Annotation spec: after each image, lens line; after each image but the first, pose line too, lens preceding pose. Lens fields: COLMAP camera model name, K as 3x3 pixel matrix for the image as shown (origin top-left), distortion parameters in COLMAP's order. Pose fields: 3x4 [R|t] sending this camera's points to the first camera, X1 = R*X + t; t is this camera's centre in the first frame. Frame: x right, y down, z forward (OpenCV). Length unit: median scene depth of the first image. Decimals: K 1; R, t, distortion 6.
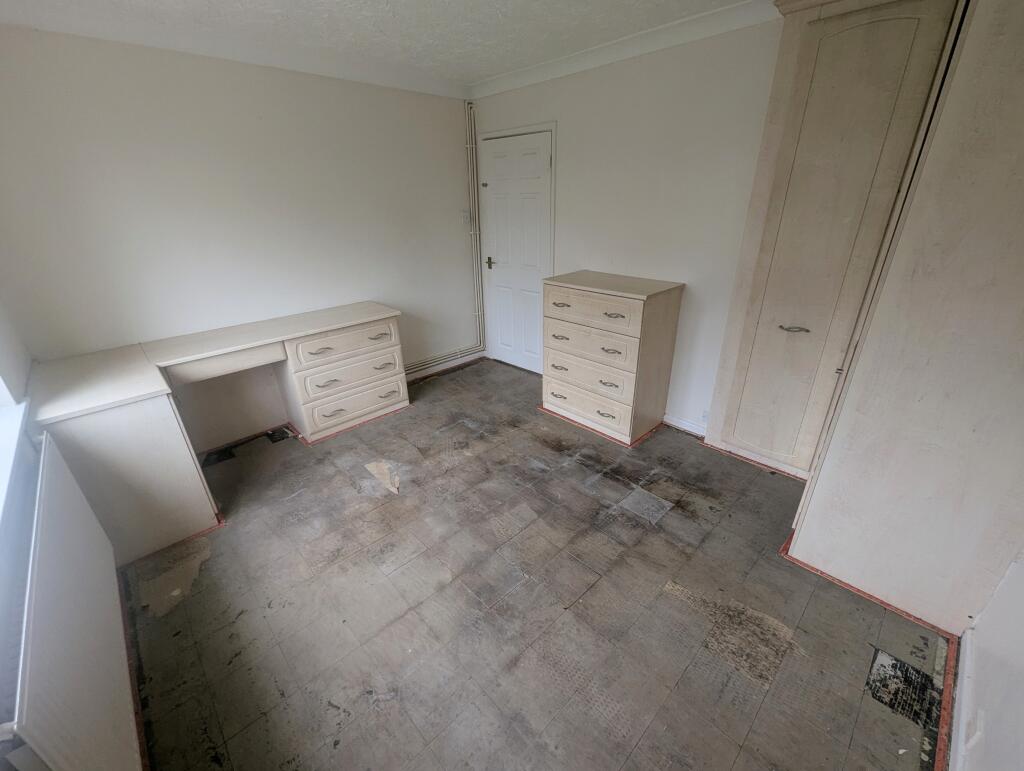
lens RADIAL K [[424.0, 0, 512.6], [0, 424.0, 386.0], [0, 0, 1]] dist [0.003389, 0.000154]
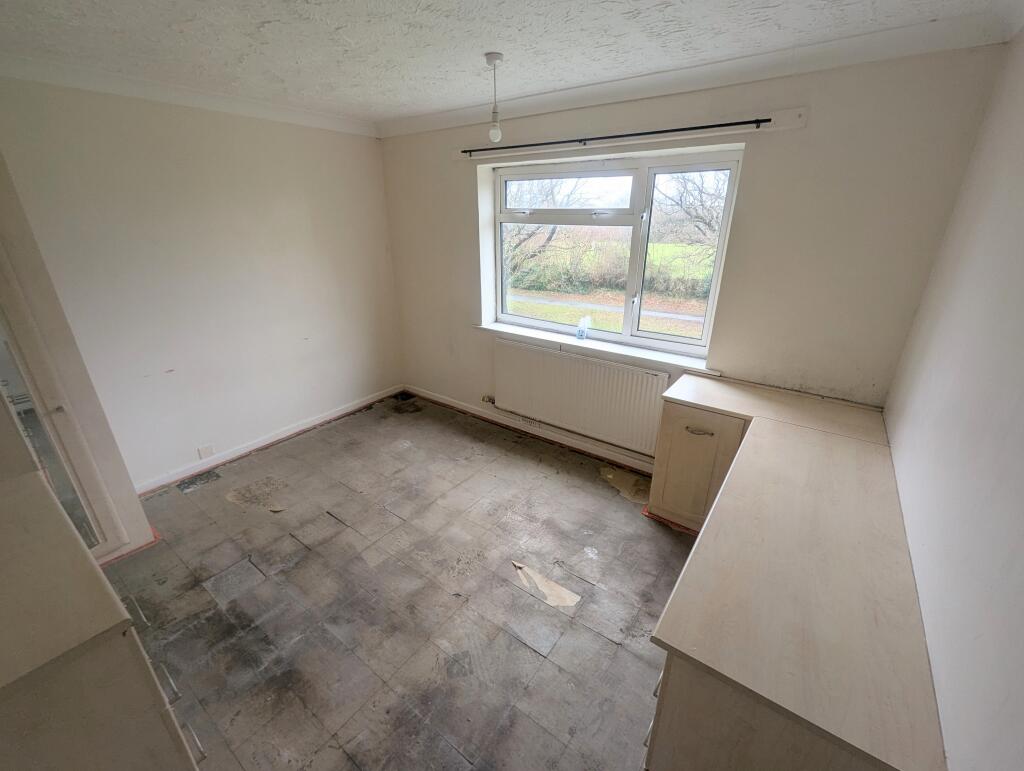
lens RADIAL K [[424.0, 0, 512.3], [0, 424.0, 388.4], [0, 0, 1]] dist [0.003389, 0.000154]
pose [[-0.985245, 0.080991, -0.150776, -0.176341], [-0.053858, 0.689483, 0.722297, -0.721340], [0.162457, 0.719760, -0.674947, 1.463907]]
